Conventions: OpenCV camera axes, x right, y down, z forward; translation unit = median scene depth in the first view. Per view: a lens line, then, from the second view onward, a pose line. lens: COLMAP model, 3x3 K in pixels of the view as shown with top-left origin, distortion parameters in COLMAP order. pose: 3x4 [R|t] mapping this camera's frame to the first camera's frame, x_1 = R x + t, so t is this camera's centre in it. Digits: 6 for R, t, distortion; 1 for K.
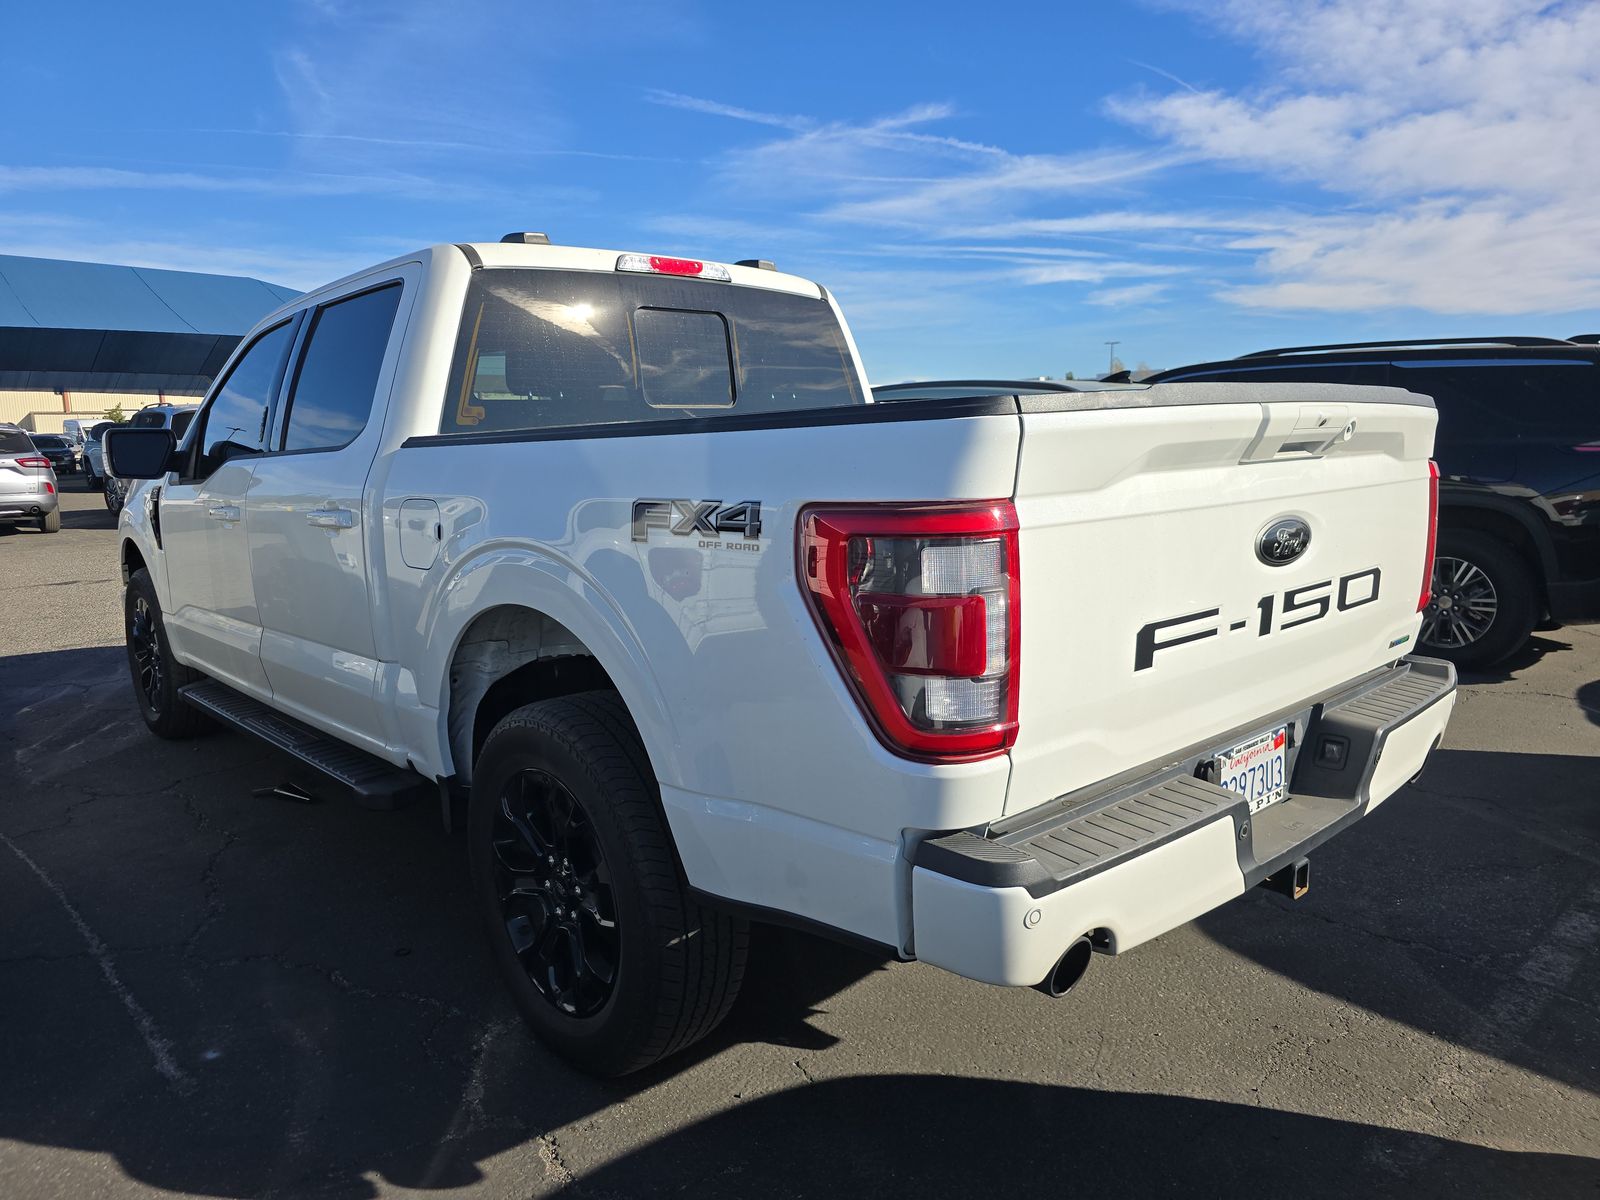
lens RADIAL K [[1074.1, 0, 792.4], [0, 1074.1, 605.8], [0, 0, 1]] dist [0.078611, -0.098601]
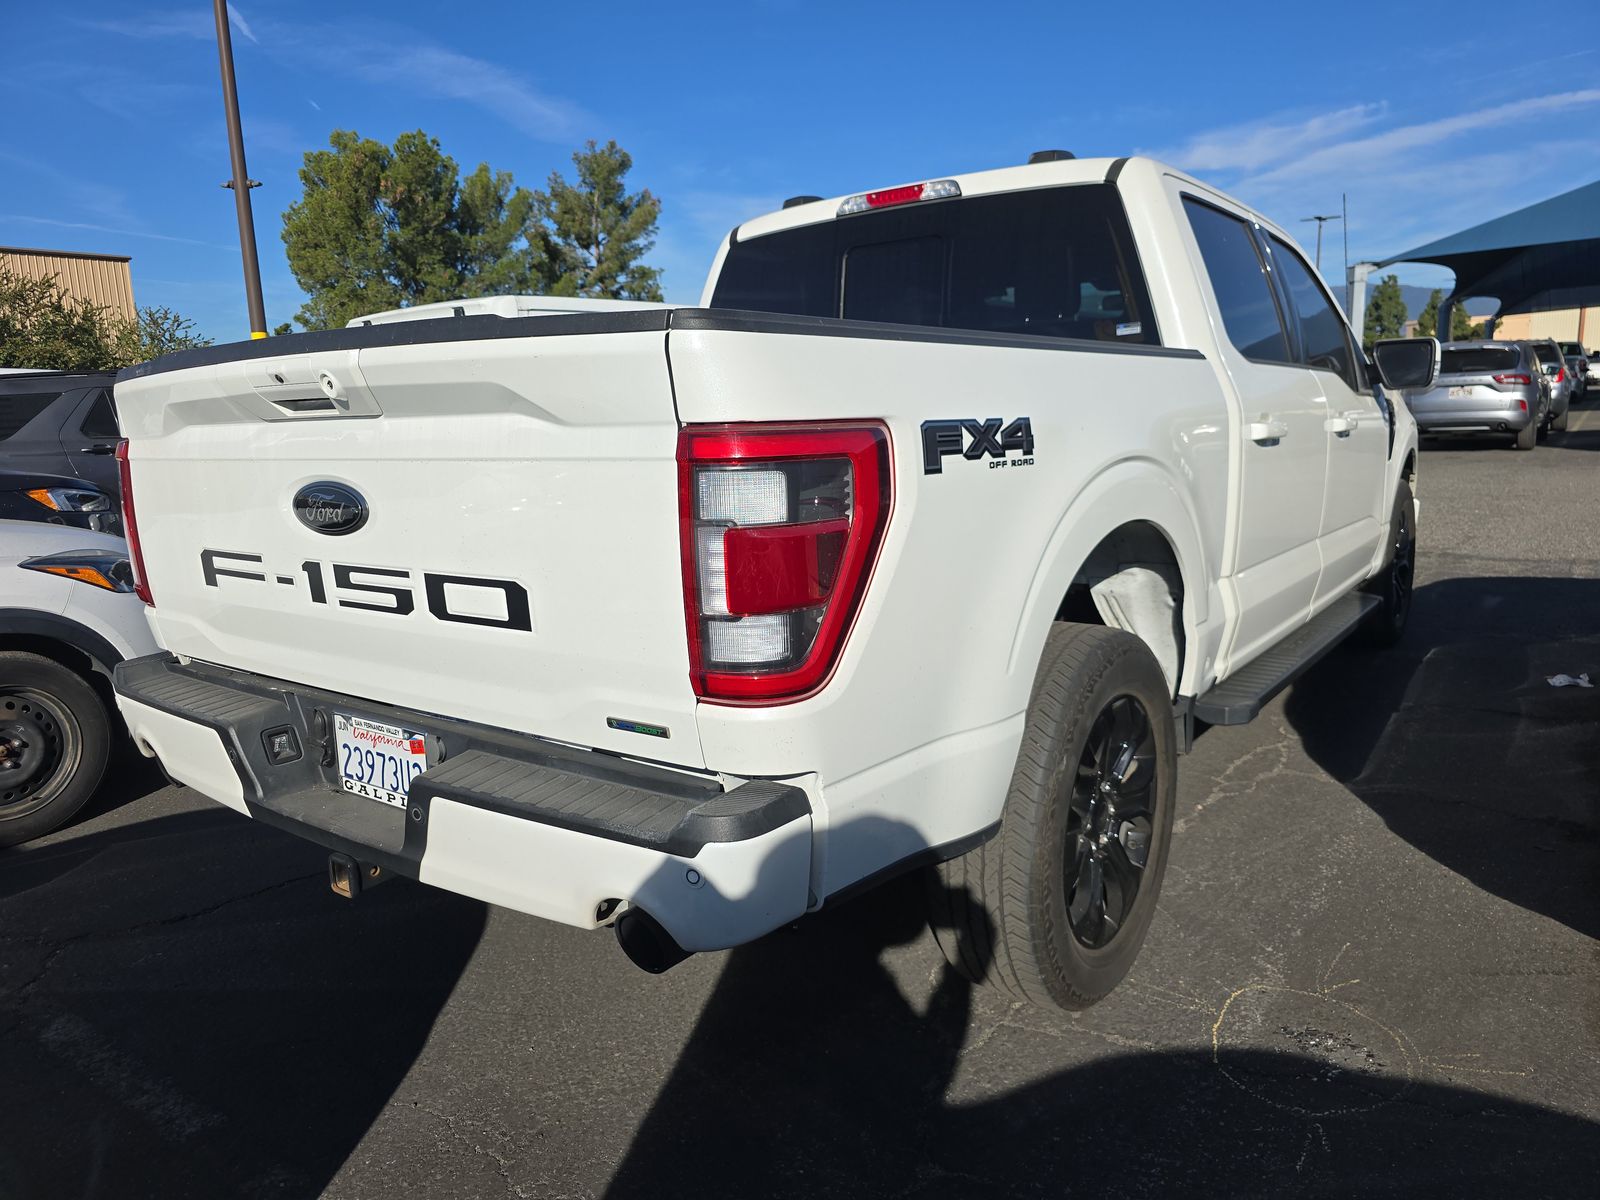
lens RADIAL K [[1074.1, 0, 792.4], [0, 1074.1, 605.8], [0, 0, 1]] dist [0.078611, -0.098601]
pose [[0.188329, 0.195634, -0.962424, 1.170978], [-0.118608, 0.977317, 0.175452, -0.153070], [0.974918, 0.081108, 0.207261, 0.986117]]
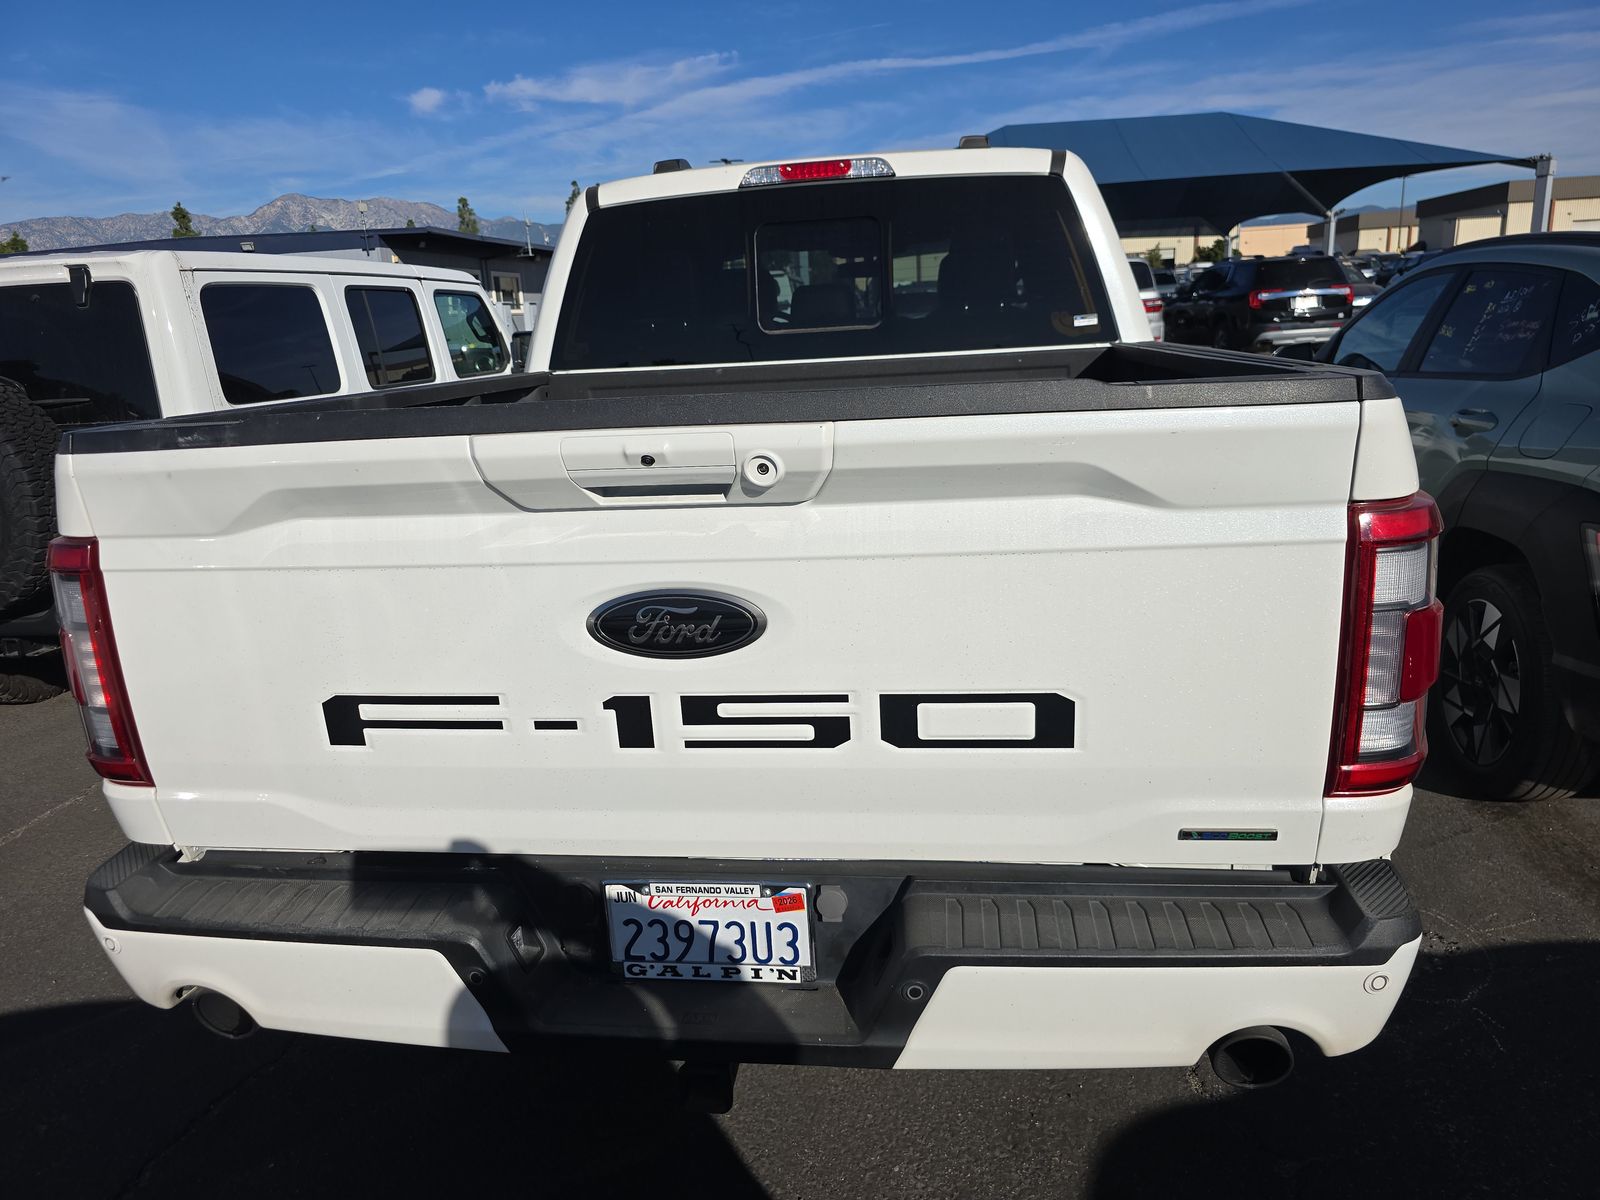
lens RADIAL K [[1074.1, 0, 792.4], [0, 1074.1, 605.8], [0, 0, 1]] dist [0.078611, -0.098601]
pose [[0.642606, 0.191523, -0.741874, 0.821155], [-0.079751, 0.979715, 0.183845, -0.164890], [0.762035, -0.058974, 0.644844, 0.512941]]
